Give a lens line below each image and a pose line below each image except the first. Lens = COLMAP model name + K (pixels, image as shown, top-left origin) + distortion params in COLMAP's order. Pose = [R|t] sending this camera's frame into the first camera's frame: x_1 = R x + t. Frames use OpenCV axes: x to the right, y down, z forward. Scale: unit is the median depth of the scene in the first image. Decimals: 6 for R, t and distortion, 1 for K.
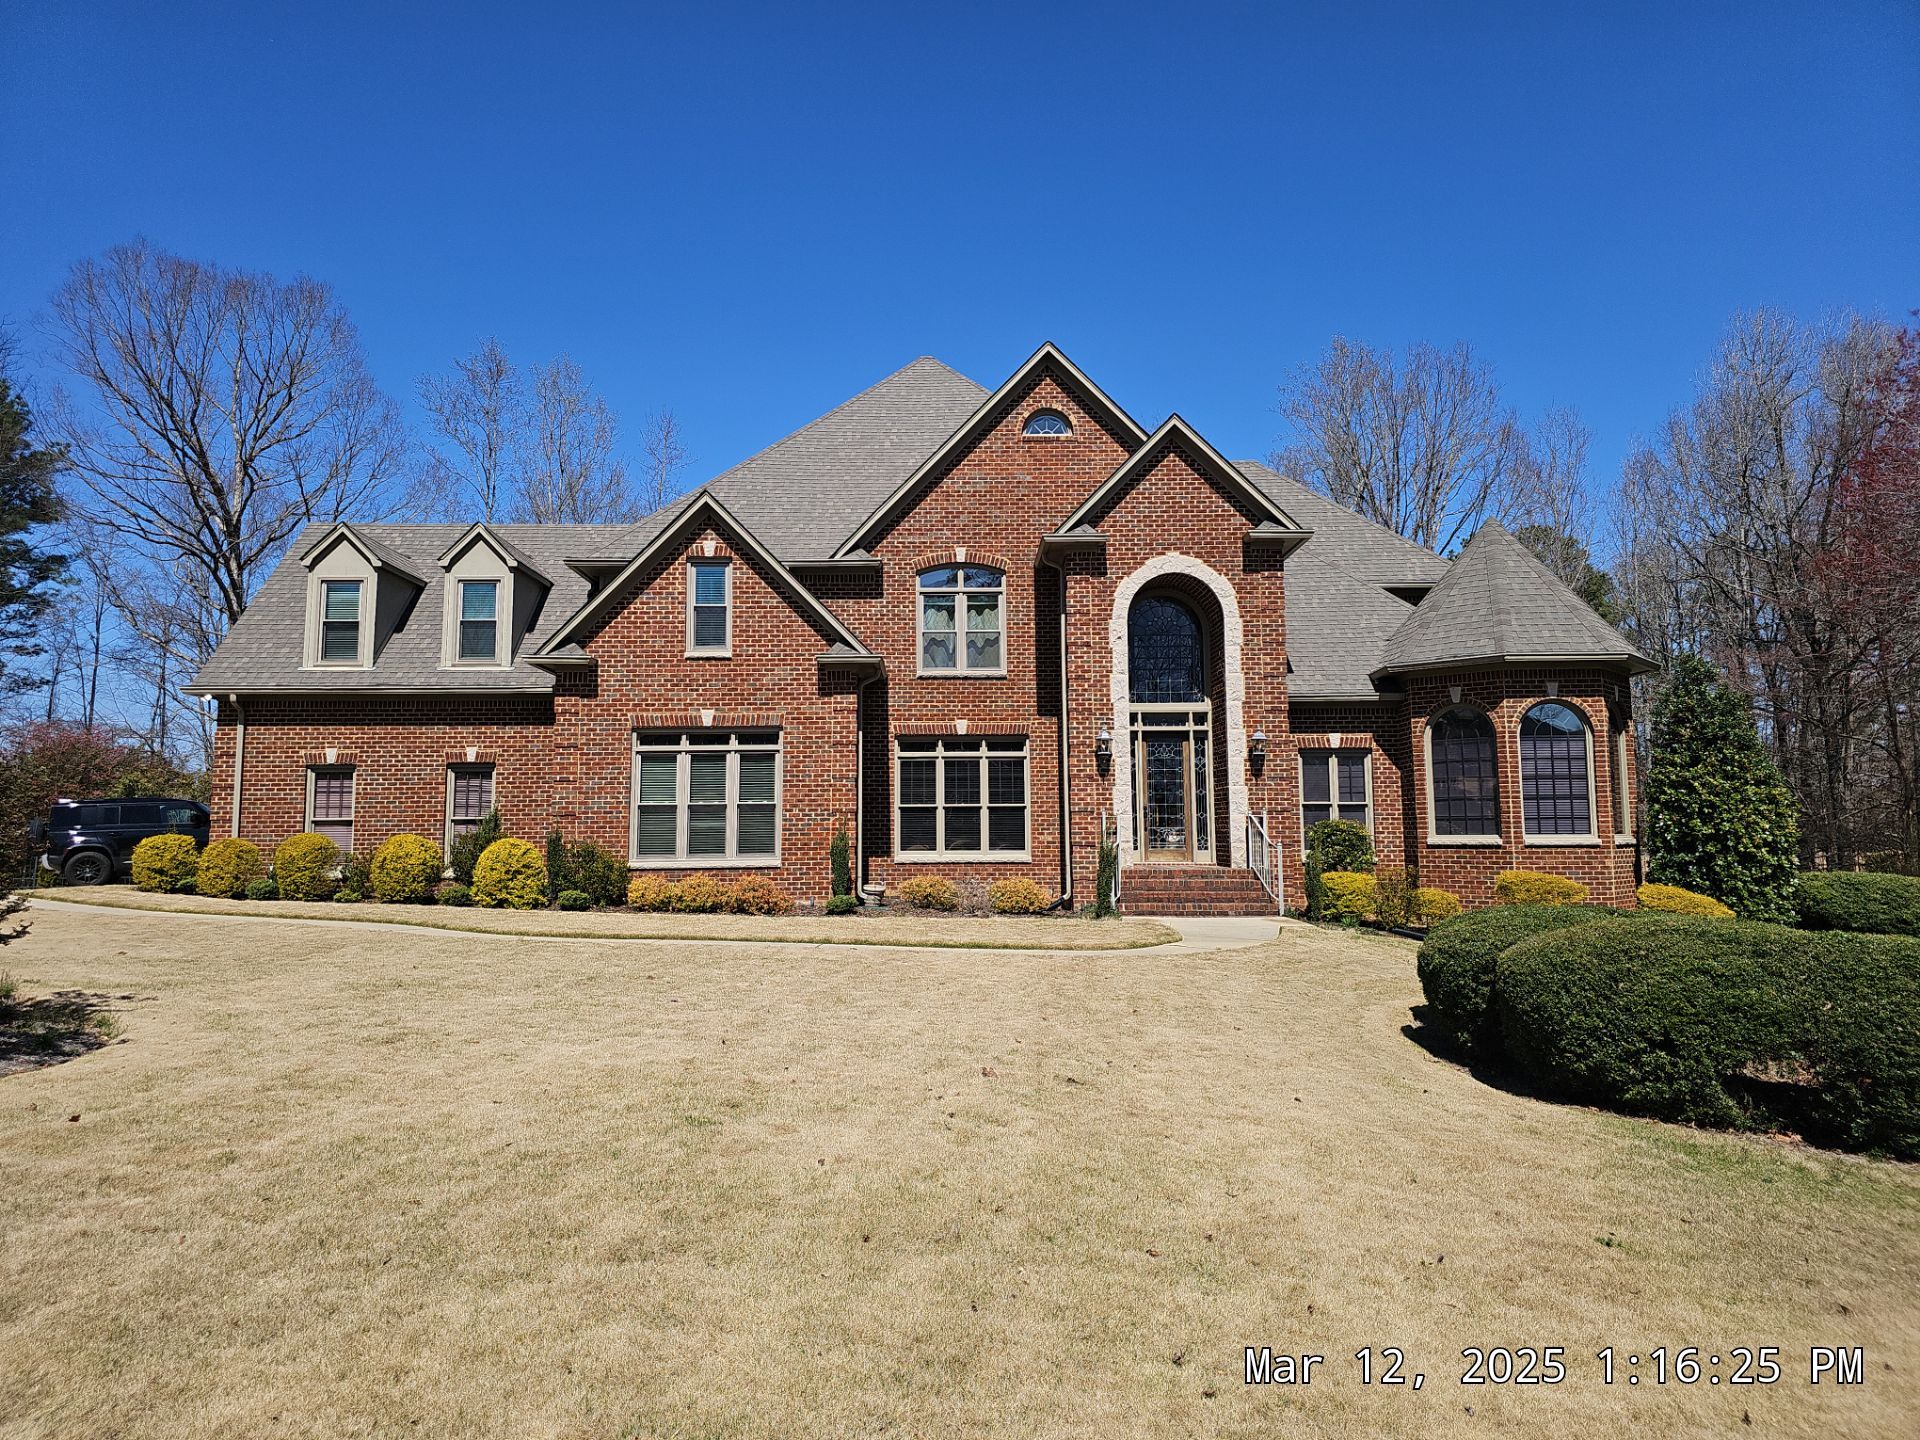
lens RADIAL K [[1336.1, 0, 958.6], [0, 1336.1, 705.9], [0, 0, 1]] dist [0.079771, -0.079135]
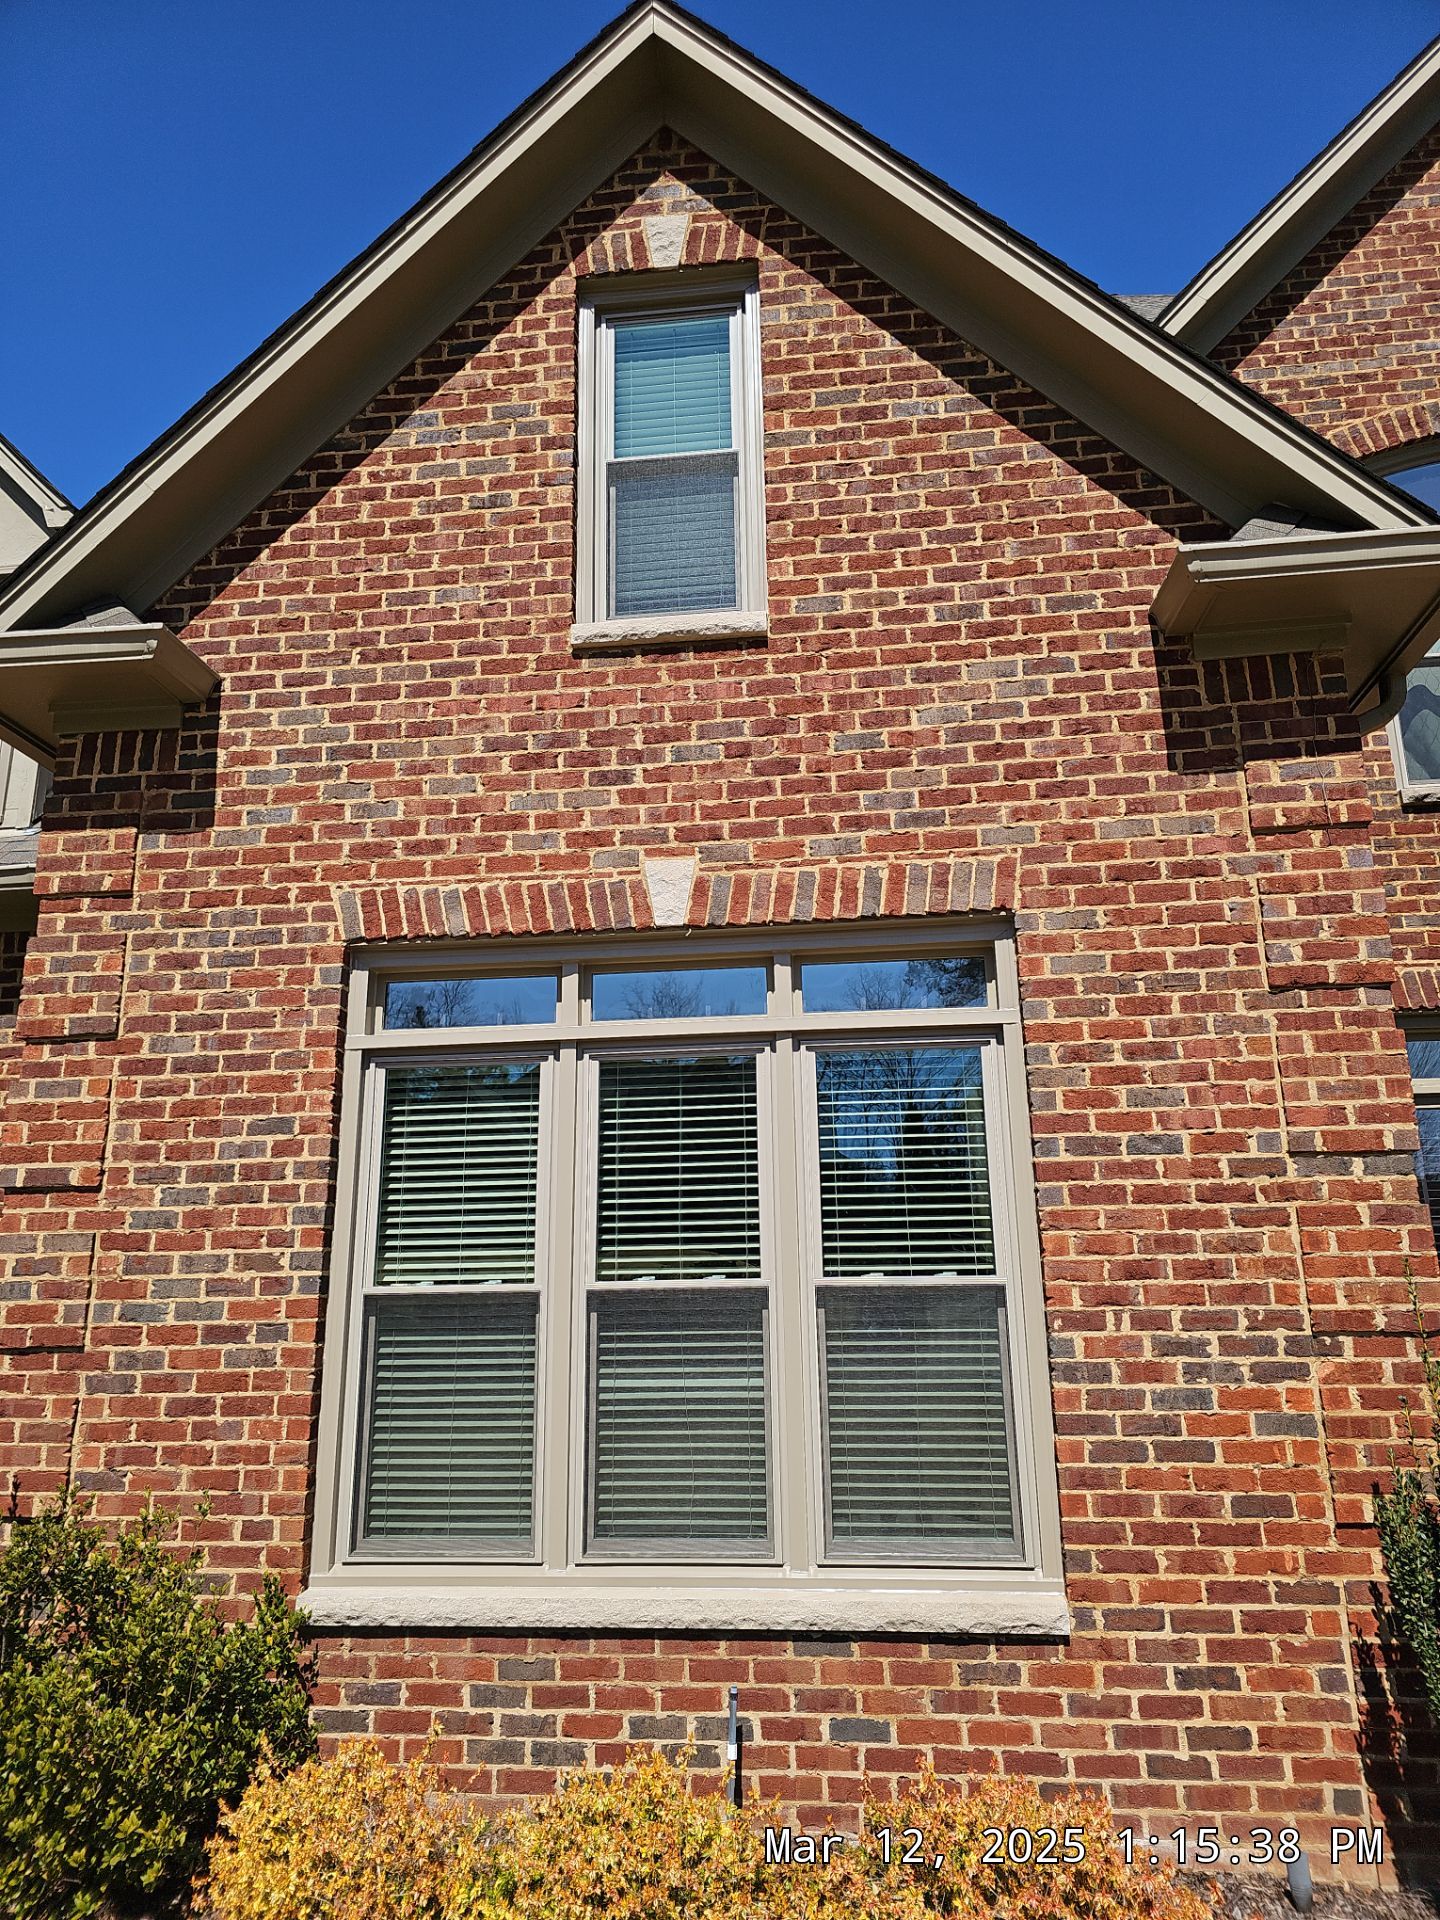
lens RADIAL K [[1336.1, 0, 724.1], [0, 1336.1, 945.8], [0, 0, 1]] dist [0.079771, -0.079135]
pose [[0.992438, -0.038421, -0.116579, -0.142412], [0.020159, 0.987871, -0.153964, 0.048817], [0.121081, 0.150449, 0.981175, 0.729115]]
